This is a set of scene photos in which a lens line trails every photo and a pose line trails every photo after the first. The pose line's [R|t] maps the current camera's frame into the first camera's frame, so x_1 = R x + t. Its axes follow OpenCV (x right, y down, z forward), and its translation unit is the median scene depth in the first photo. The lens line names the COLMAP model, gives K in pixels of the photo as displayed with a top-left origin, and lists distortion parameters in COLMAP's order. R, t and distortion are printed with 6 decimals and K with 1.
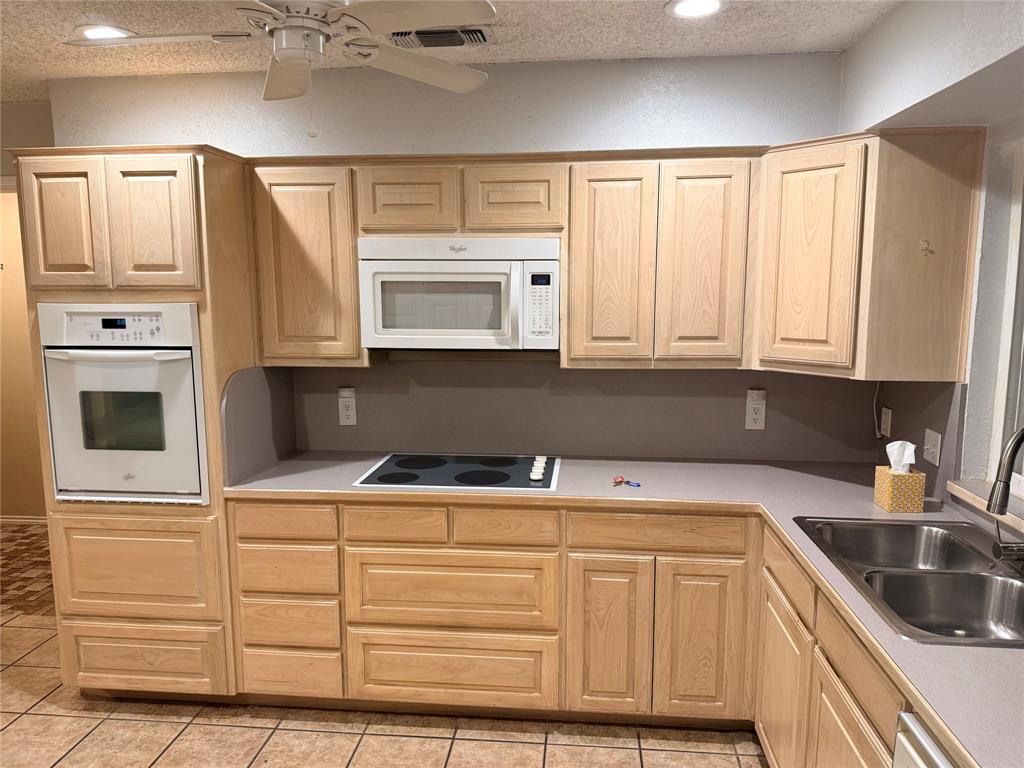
lens RADIAL K [[717.7, 0, 512.0], [0, 717.7, 384.0], [0, 0, 1]] dist [0.126058, -0.168331]
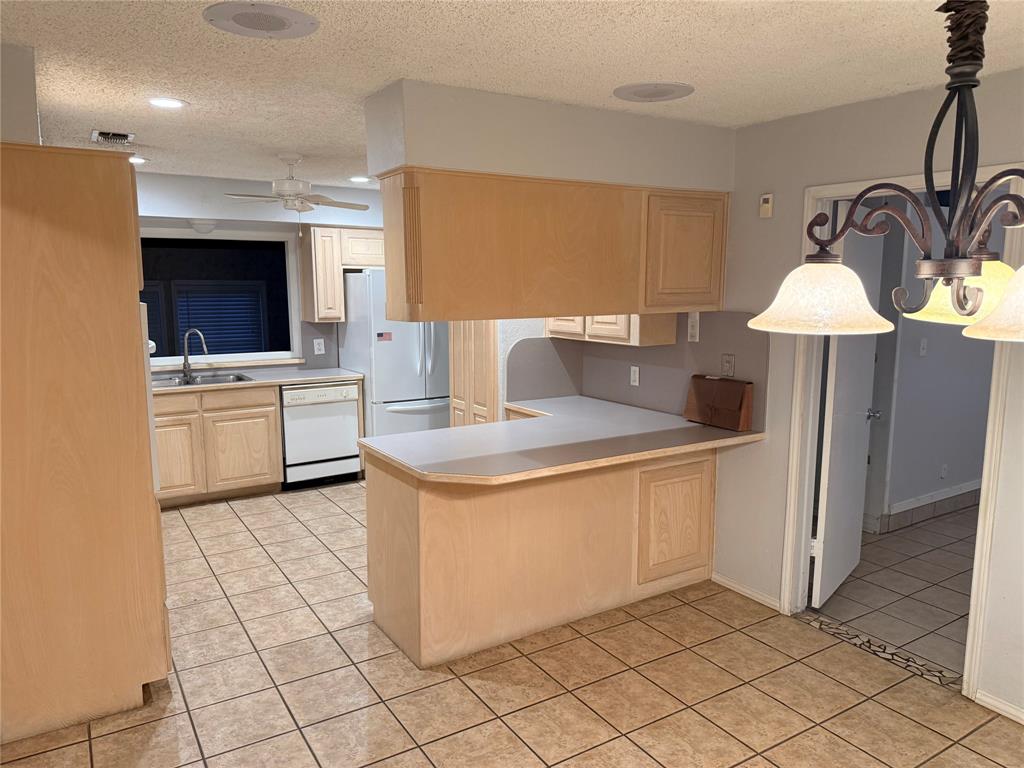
lens RADIAL K [[717.7, 0, 512.0], [0, 717.7, 384.0], [0, 0, 1]] dist [0.126058, -0.168331]
pose [[-0.610171, -0.107652, 0.784922, -1.752163], [0.105428, 0.970882, 0.215112, -0.162207], [-0.785224, 0.214007, -0.581054, 1.192731]]
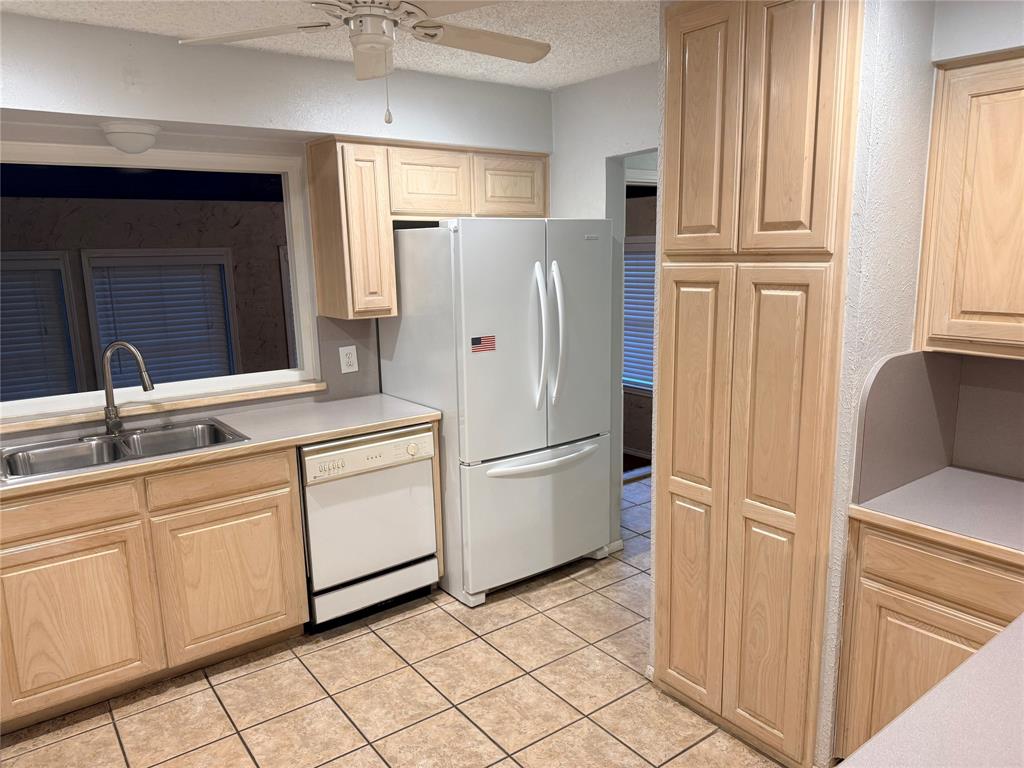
lens RADIAL K [[725.9, 0, 512.0], [0, 725.9, 384.0], [0, 0, 1]] dist [0.105513, -0.140296]
pose [[-0.669269, -0.120780, 0.733138, -0.720349], [0.118362, 0.956770, 0.265673, -0.122650], [-0.733532, 0.264582, -0.626041, 0.933965]]
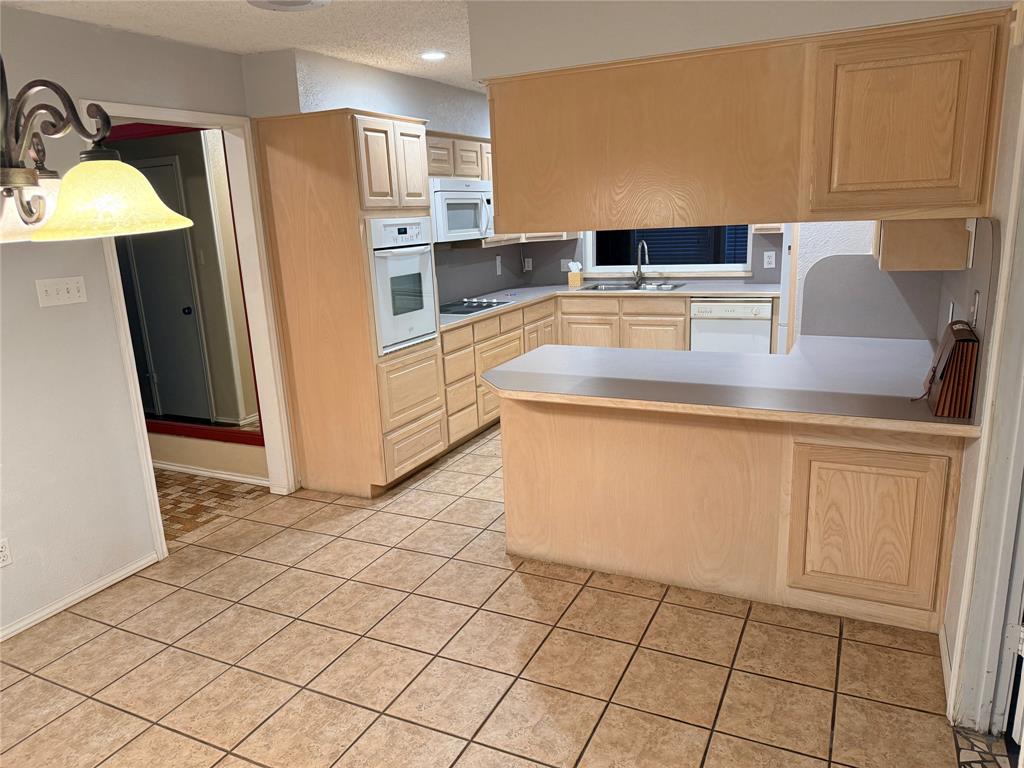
lens RADIAL K [[717.7, 0, 512.0], [0, 717.7, 384.0], [0, 0, 1]] dist [0.126058, -0.168331]
pose [[0.347916, -0.230569, 0.908731, -1.888609], [0.164442, 0.969268, 0.182971, -0.008514], [-0.922991, 0.085775, 0.375140, 0.214055]]
